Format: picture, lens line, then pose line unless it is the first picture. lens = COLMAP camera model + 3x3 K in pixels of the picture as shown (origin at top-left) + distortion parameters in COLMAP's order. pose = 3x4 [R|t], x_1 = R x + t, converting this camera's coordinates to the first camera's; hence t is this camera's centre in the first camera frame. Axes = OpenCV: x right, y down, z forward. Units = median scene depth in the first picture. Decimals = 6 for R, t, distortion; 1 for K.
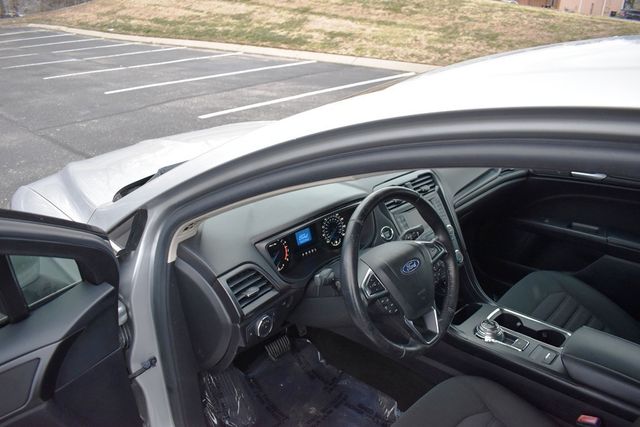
lens RADIAL K [[496.7, 0, 321.7], [0, 496.7, 211.1], [0, 0, 1]] dist [-0.100321, 0.017877]
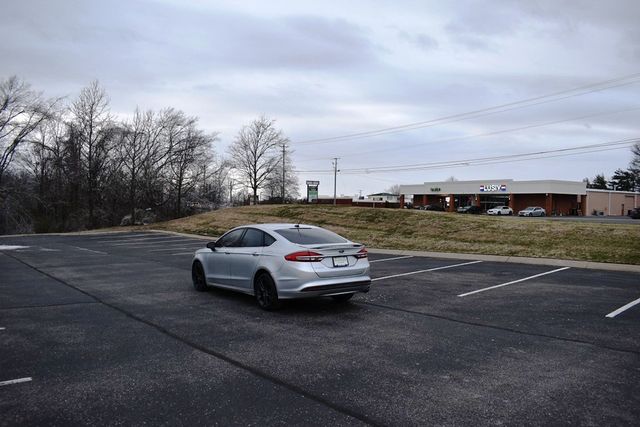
lens RADIAL K [[496.7, 0, 320.3], [0, 496.7, 212.2], [0, 0, 1]] dist [-0.100321, 0.017877]
pose [[0.988563, -0.023438, -0.148975, 0.241607], [-0.037599, 0.918347, -0.393987, 0.246326], [0.146045, 0.395082, 0.906963, -0.599927]]
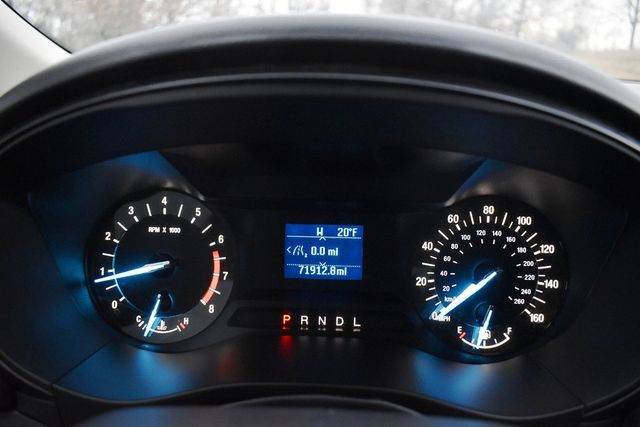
lens RADIAL K [[496.7, 0, 321.5], [0, 496.7, 207.9], [0, 0, 1]] dist [-0.100321, 0.017877]
pose [[0.676814, 0.204545, -0.707166, 0.012484], [-0.296503, 0.955002, -0.007546, 0.003044], [0.673802, 0.214784, 0.707007, 0.077260]]
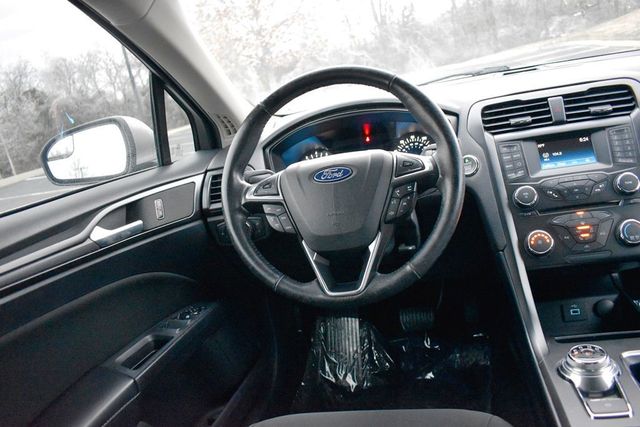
lens RADIAL K [[496.7, 0, 320.4], [0, 496.7, 213.8], [0, 0, 1]] dist [-0.100321, 0.017877]
pose [[0.514313, 0.110471, -0.850457, 0.058419], [-0.141011, 0.989065, 0.043200, 0.010723], [0.845930, 0.097705, 0.524267, 0.049344]]
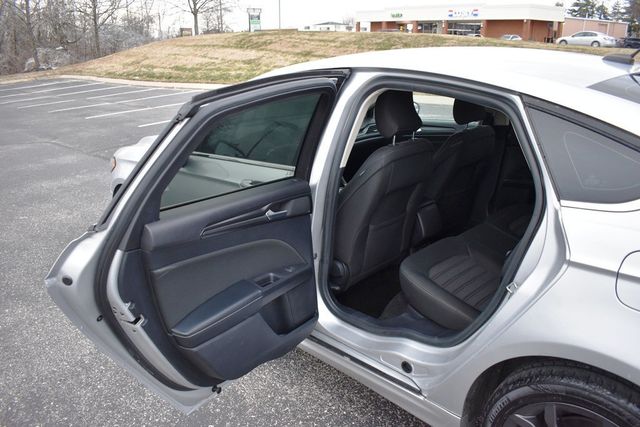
lens RADIAL K [[496.7, 0, 320.6], [0, 496.7, 213.1], [0, 0, 1]] dist [-0.100321, 0.017877]
pose [[0.998641, -0.033998, -0.039492, 0.033138], [0.030939, 0.996656, -0.075629, 0.049607], [0.041931, 0.074305, 0.996354, -0.118669]]
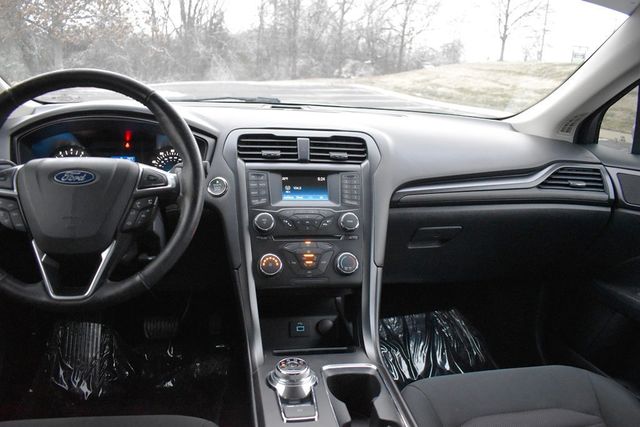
lens RADIAL K [[496.7, 0, 323.5], [0, 496.7, 213.4], [0, 0, 1]] dist [-0.100321, 0.017877]
pose [[0.811802, 0.182673, -0.554624, 0.063949], [-0.262526, 0.962581, -0.067219, 0.008896], [0.521591, 0.200172, 0.829381, 0.049928]]
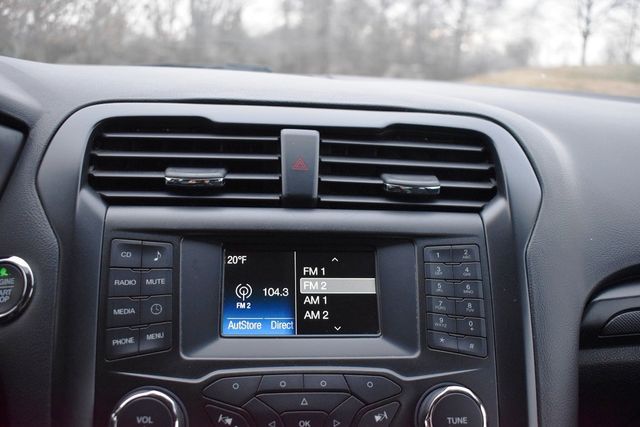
lens RADIAL K [[605.6, 0, 322.8], [0, 605.6, 197.4], [0, 0, 1]] dist [-0.075671, 0.000000]
pose [[0.774265, 0.137668, -0.617706, 0.037641], [-0.276820, 0.951400, -0.134942, 0.000605], [0.569108, 0.275474, 0.774745, 0.086414]]
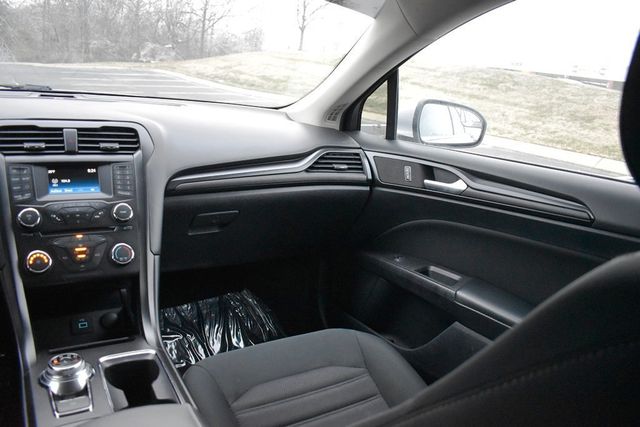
lens RADIAL K [[496.7, 0, 322.2], [0, 496.7, 215.2], [0, 0, 1]] dist [-0.100321, 0.017877]
pose [[0.966921, 0.142654, -0.211458, 0.070095], [-0.170674, 0.977905, -0.120717, 0.008261], [0.189565, 0.152814, 0.969904, 0.048720]]
